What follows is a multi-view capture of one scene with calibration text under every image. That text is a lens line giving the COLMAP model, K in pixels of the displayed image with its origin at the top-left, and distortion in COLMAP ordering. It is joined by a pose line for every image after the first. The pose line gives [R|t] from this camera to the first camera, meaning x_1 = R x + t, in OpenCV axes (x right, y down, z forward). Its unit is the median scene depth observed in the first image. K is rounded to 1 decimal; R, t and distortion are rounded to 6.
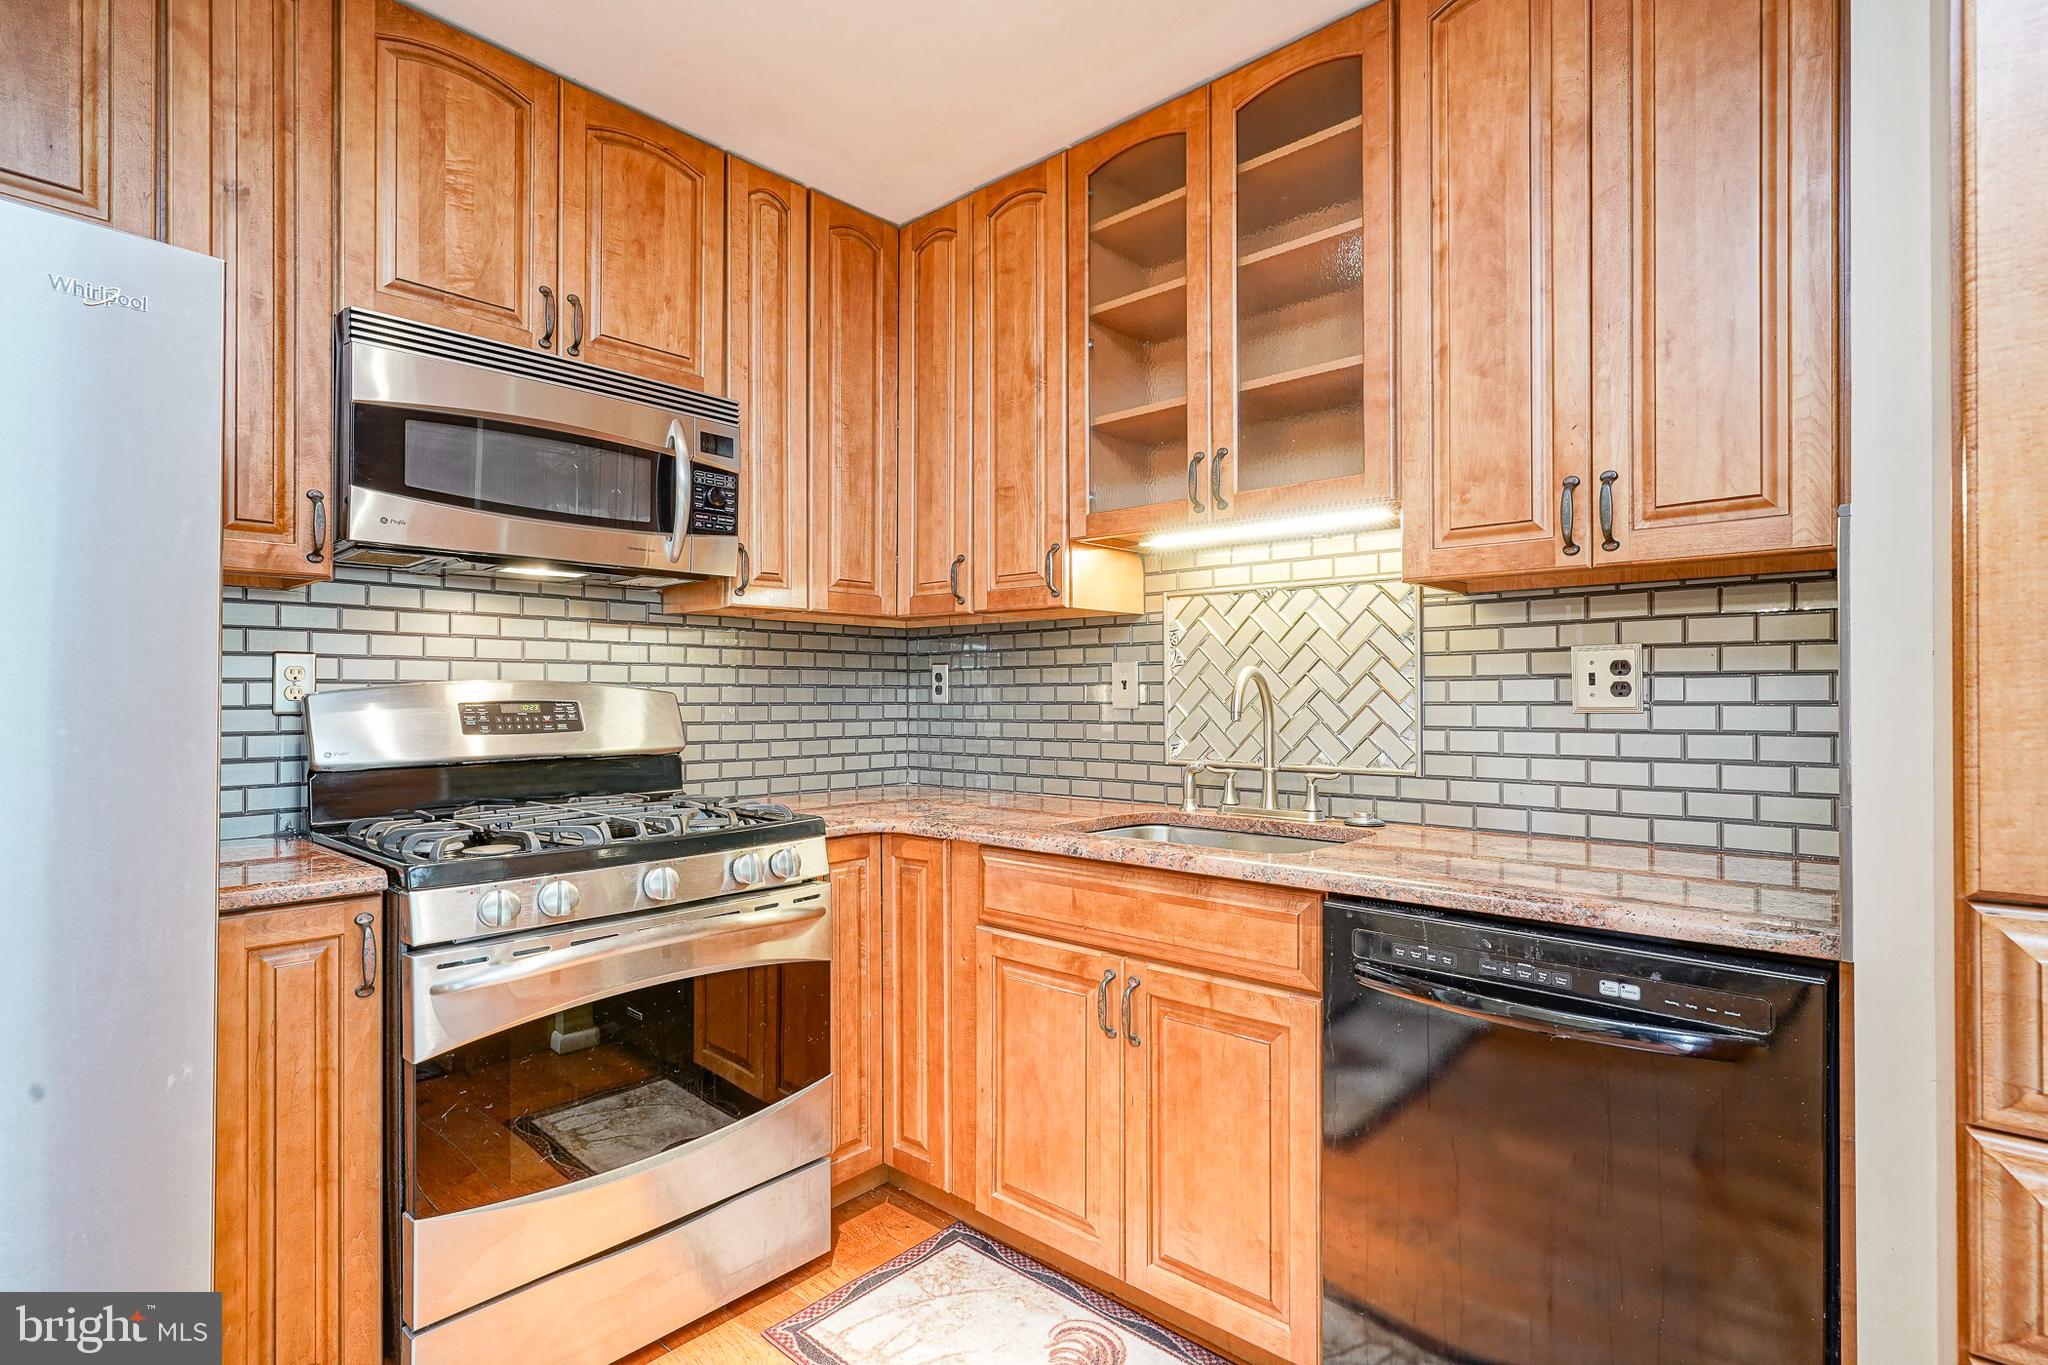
lens RADIAL K [[969.5, 0, 1094.3], [0, 969.5, 687.5], [0, 0, 1]] dist [-0.001127, 0.001152]
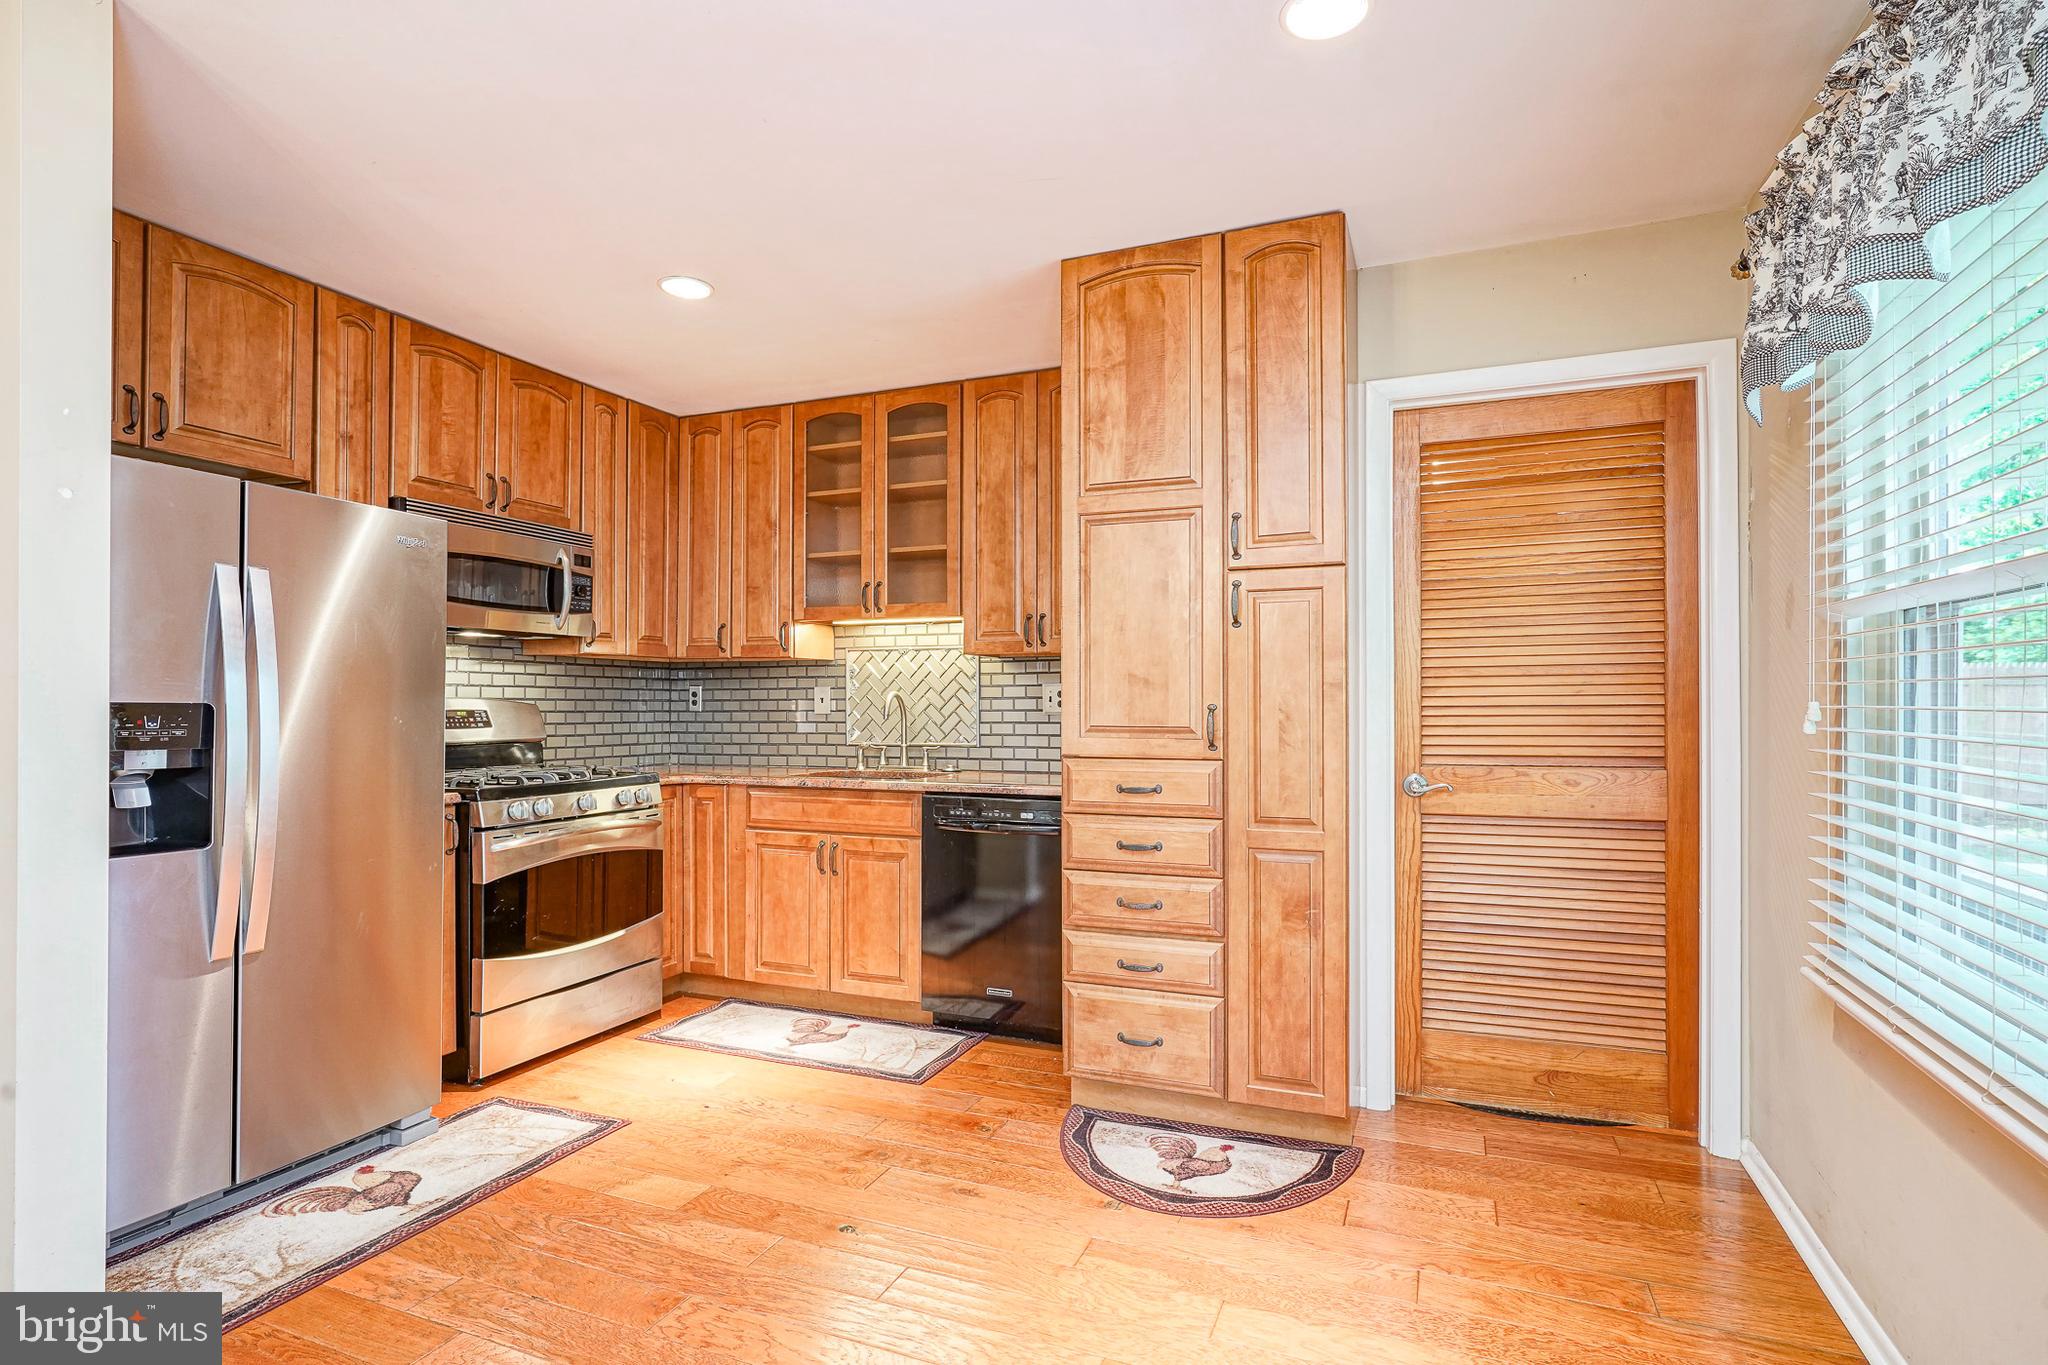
lens RADIAL K [[944.8, 0, 1074.6], [0, 944.8, 695.0], [0, 0, 1]] dist [-0.001916, 0.000543]
pose [[0.945013, 0.004576, 0.326999, -0.110719], [-0.003723, 0.999988, -0.003234, -0.009581], [-0.327010, 0.001838, 0.945019, -0.868345]]
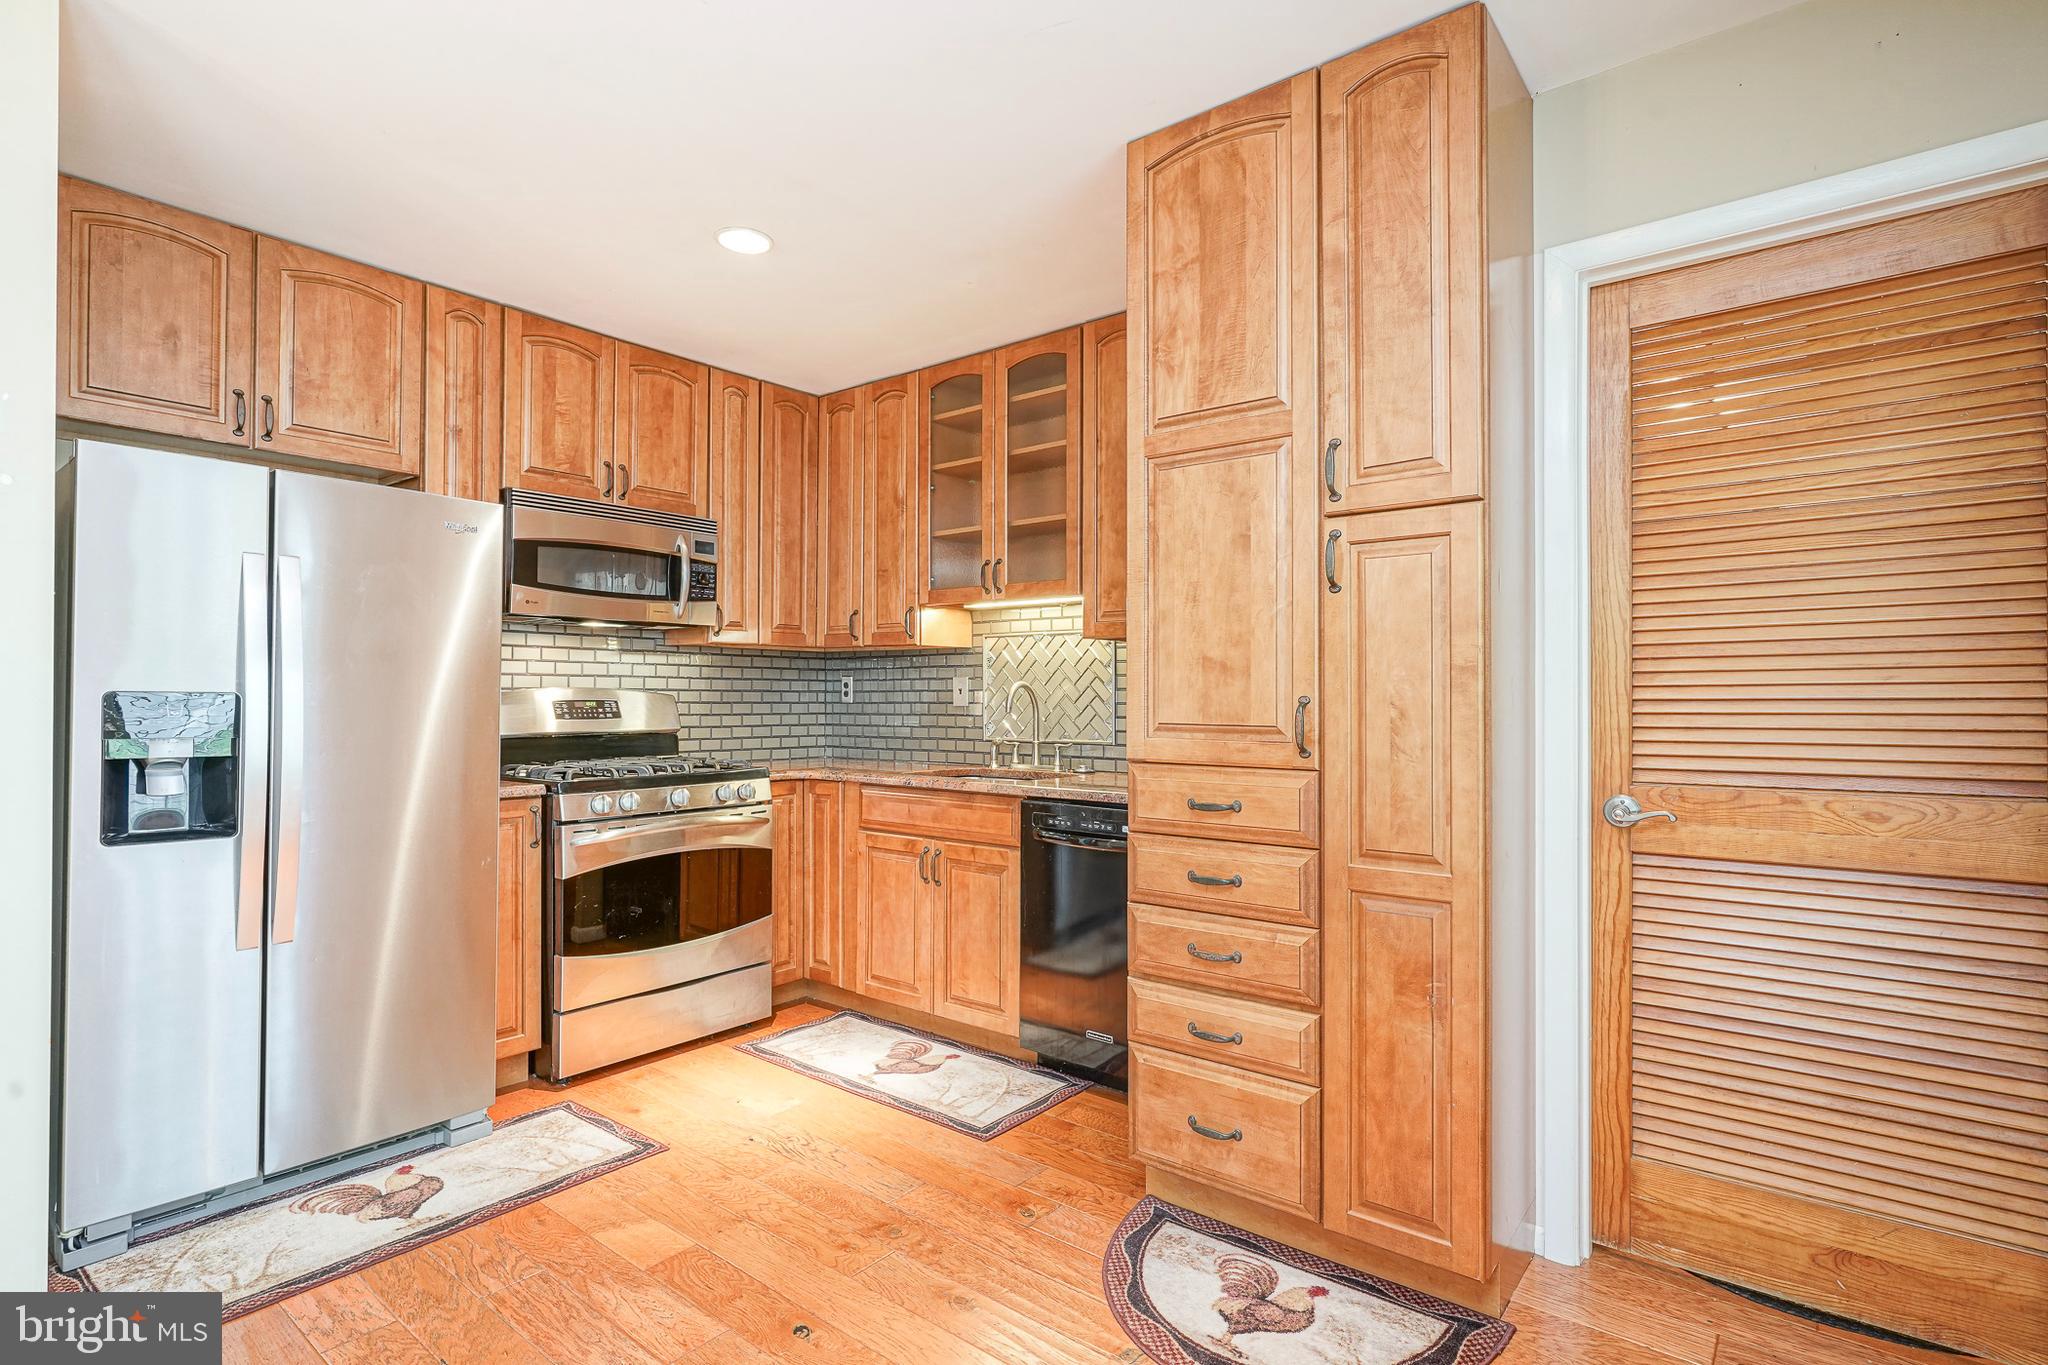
lens RADIAL K [[969.5, 0, 1094.3], [0, 969.5, 687.5], [0, 0, 1]] dist [-0.001127, 0.001152]
pose [[0.998360, 0.004366, 0.057074, 0.187923], [-0.004262, 0.999989, -0.001943, -0.008101], [-0.057082, 0.001697, 0.998368, -0.708178]]
